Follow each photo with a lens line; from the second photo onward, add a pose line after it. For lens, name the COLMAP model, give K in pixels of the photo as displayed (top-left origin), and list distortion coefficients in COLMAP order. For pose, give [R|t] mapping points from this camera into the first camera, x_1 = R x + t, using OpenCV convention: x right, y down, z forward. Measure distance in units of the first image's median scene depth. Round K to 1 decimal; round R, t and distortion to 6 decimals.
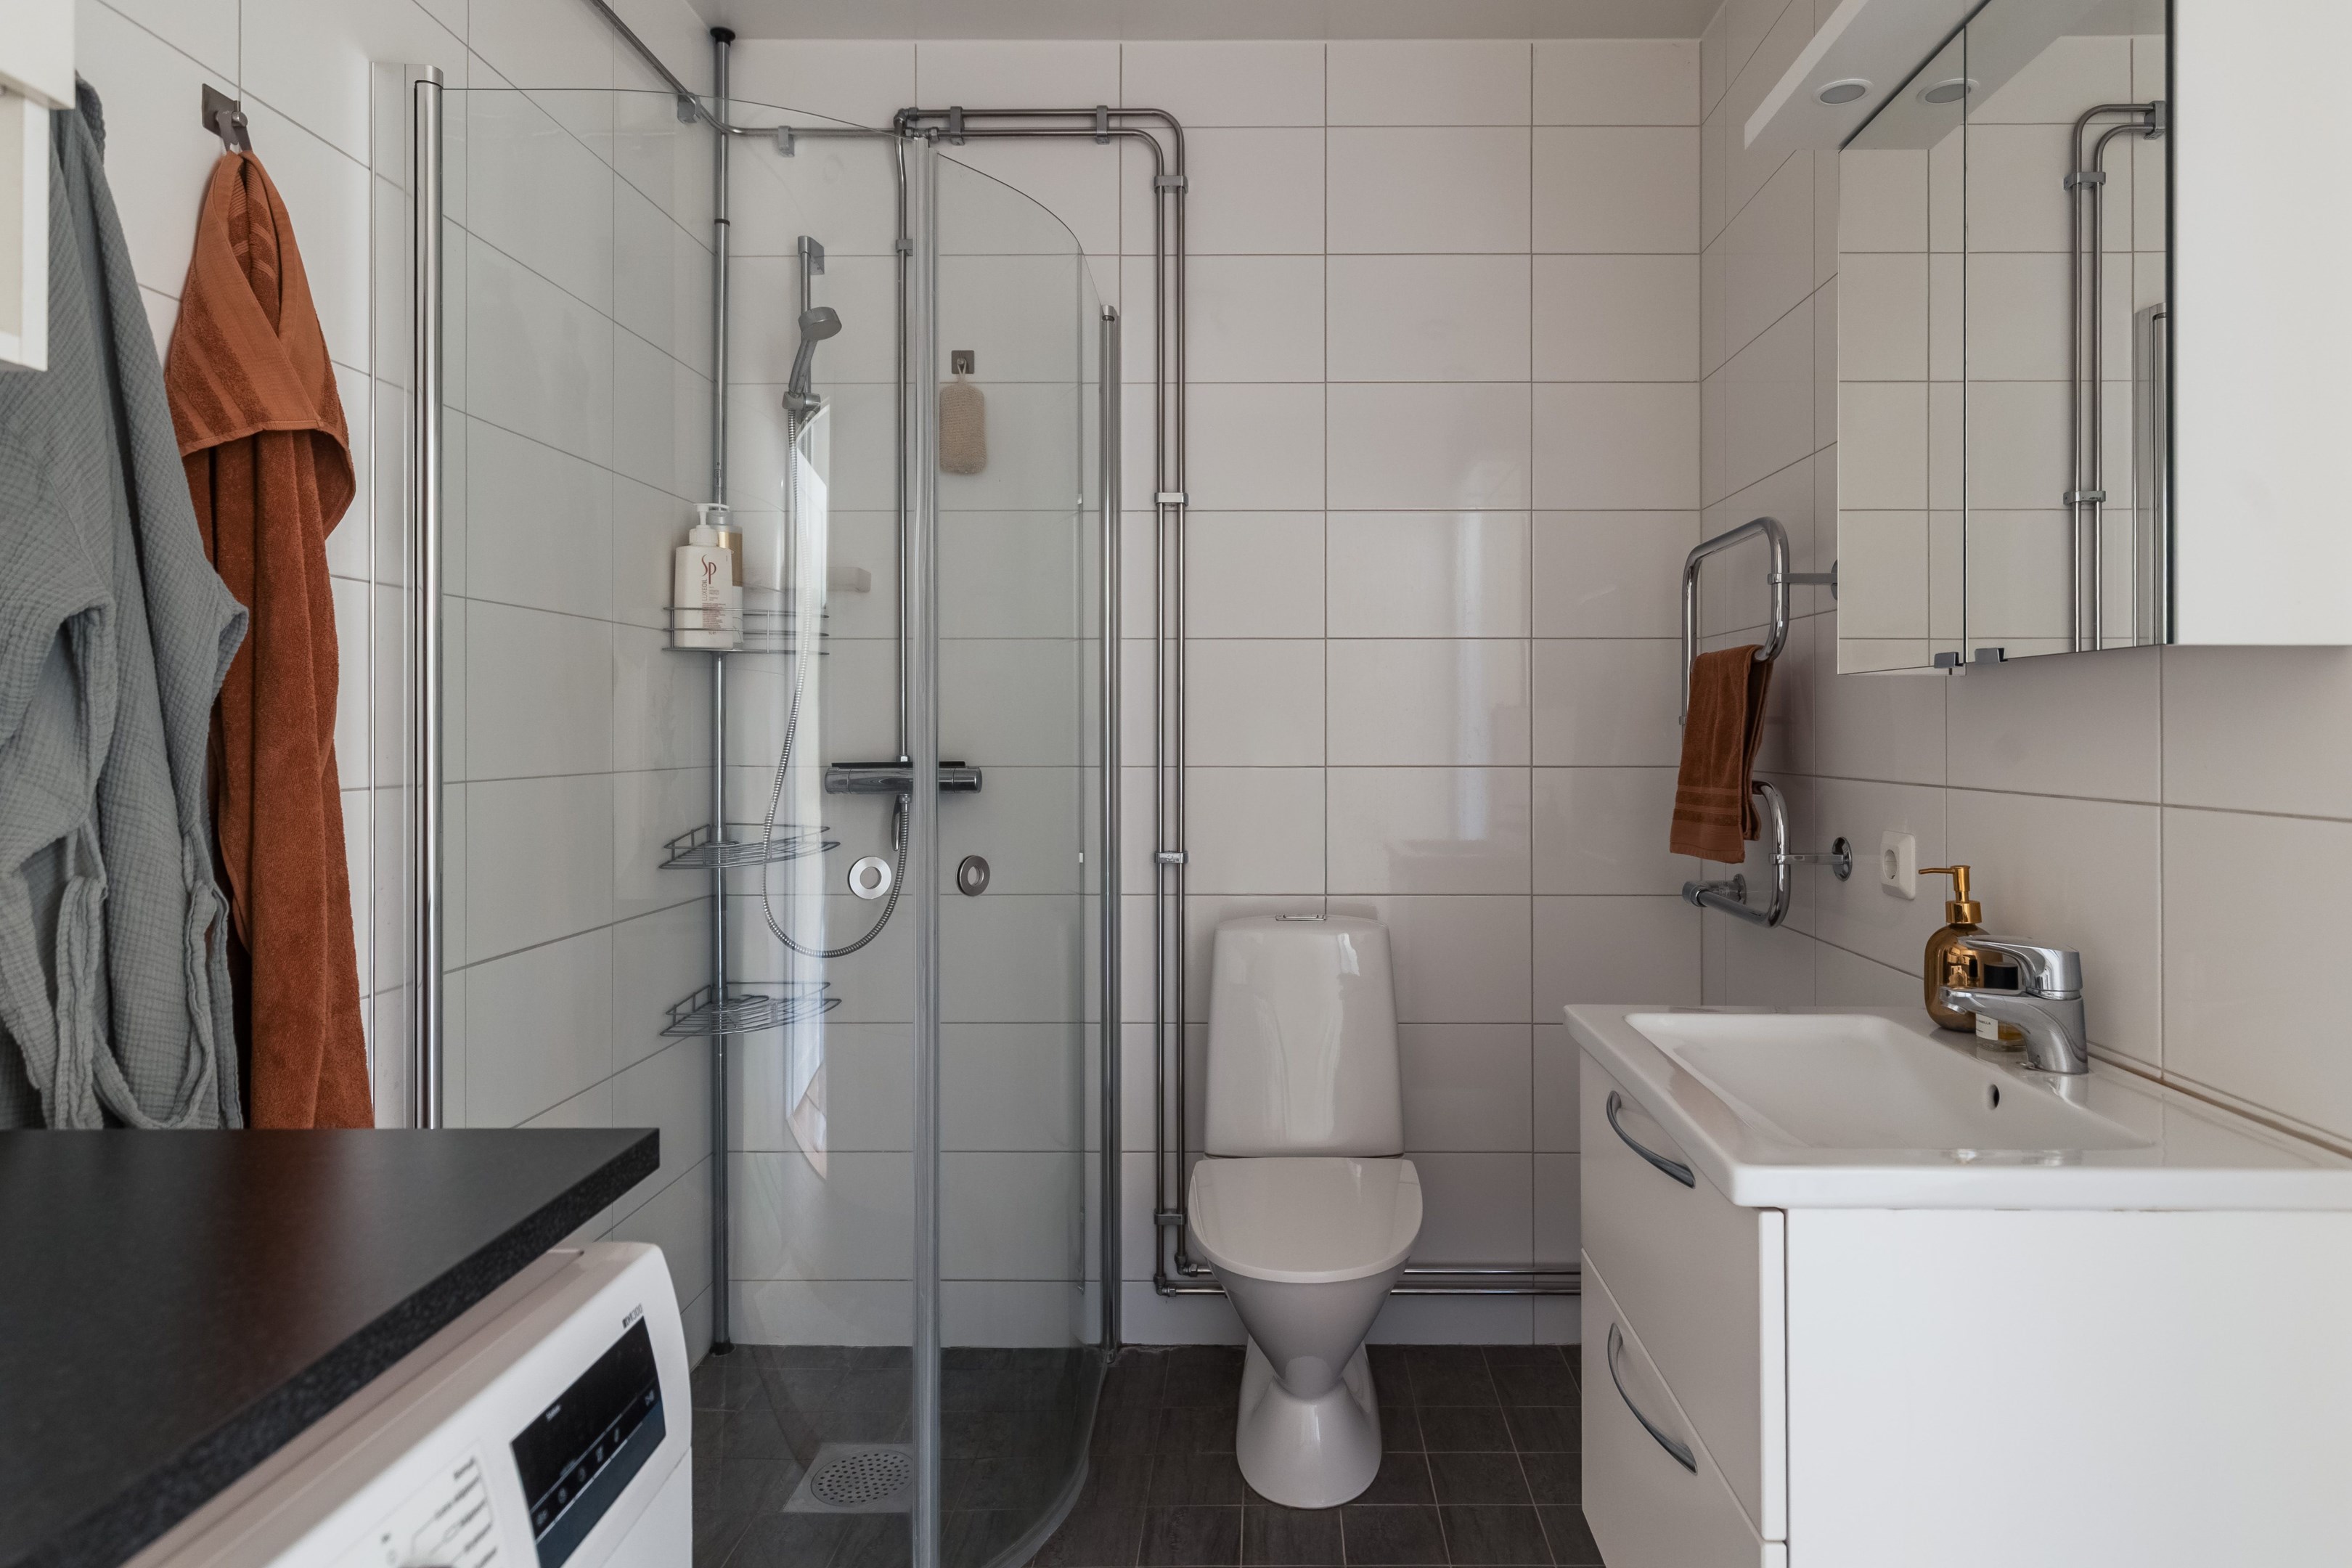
lens RADIAL K [[1347.1, 0, 1213.1], [0, 1347.1, 729.8], [0, 0, 1]] dist [0.002614, -0.001912]
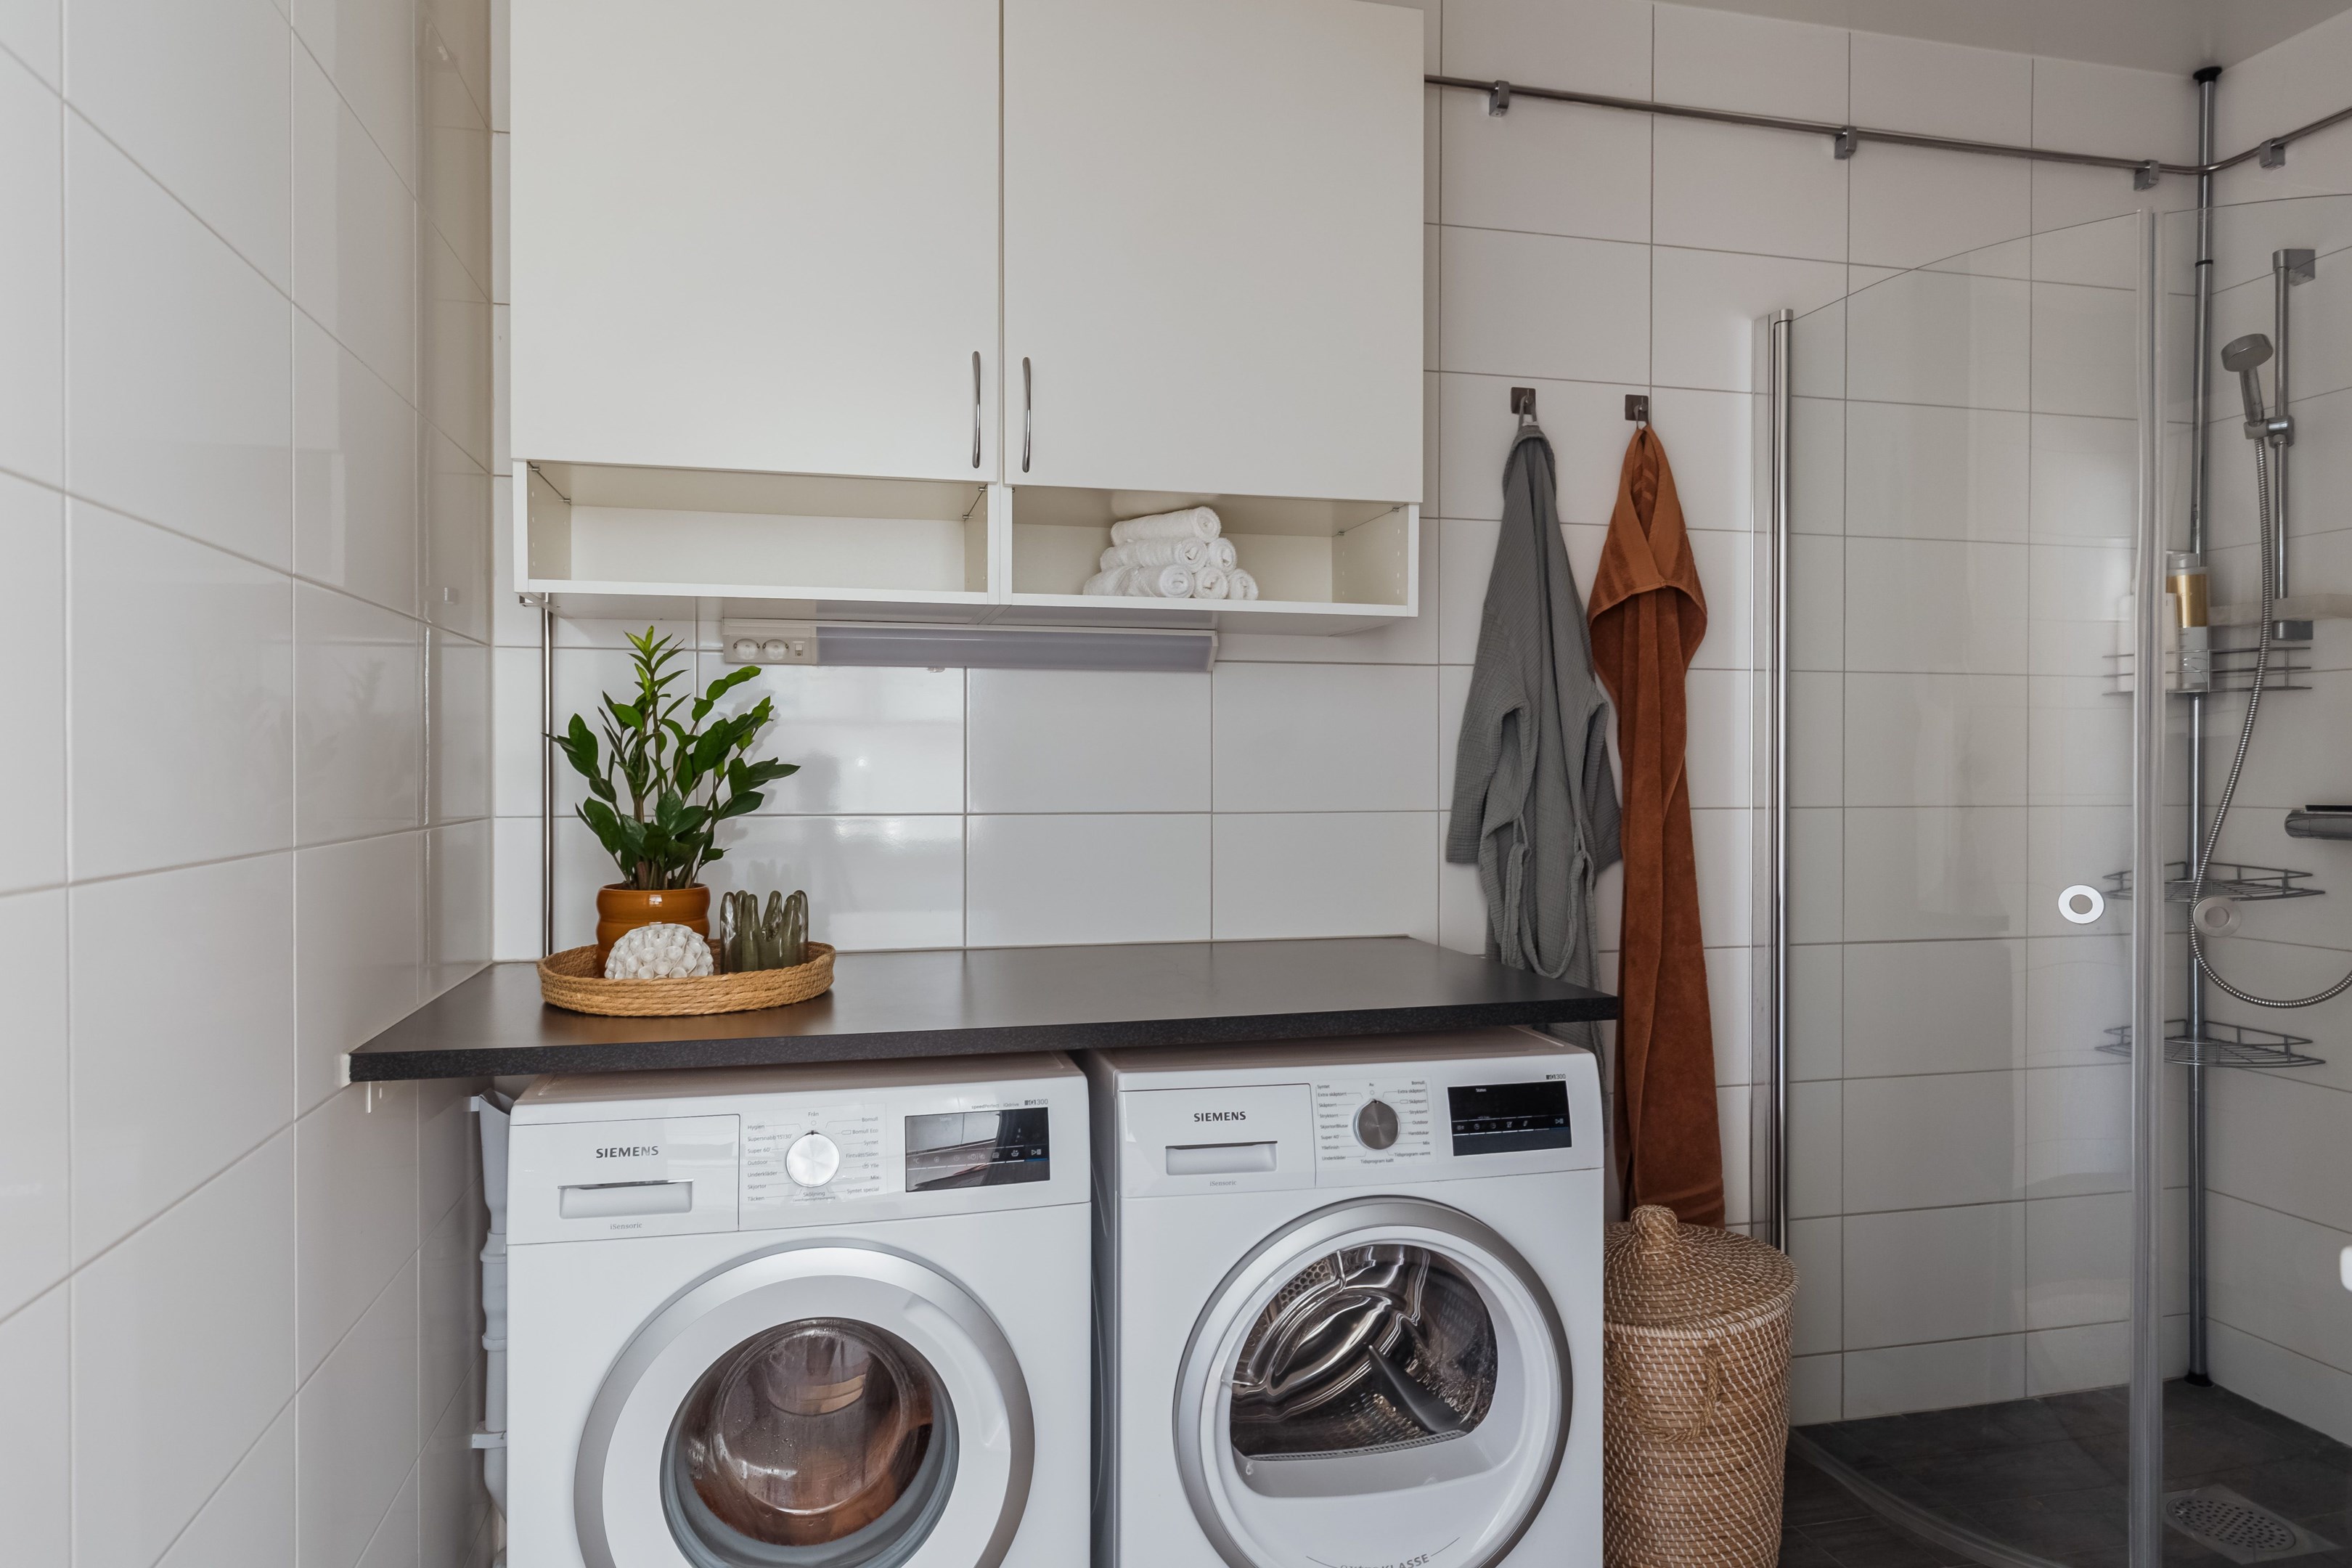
lens RADIAL K [[1442.1, 0, 1173.2], [0, 1442.1, 775.5], [0, 0, 1]] dist [0.002717, 0.001971]
pose [[0.252295, 0.009503, -0.967604, 0.753933], [-0.000865, 0.999954, 0.009595, -0.007175], [0.967650, -0.001584, 0.252291, -0.023665]]
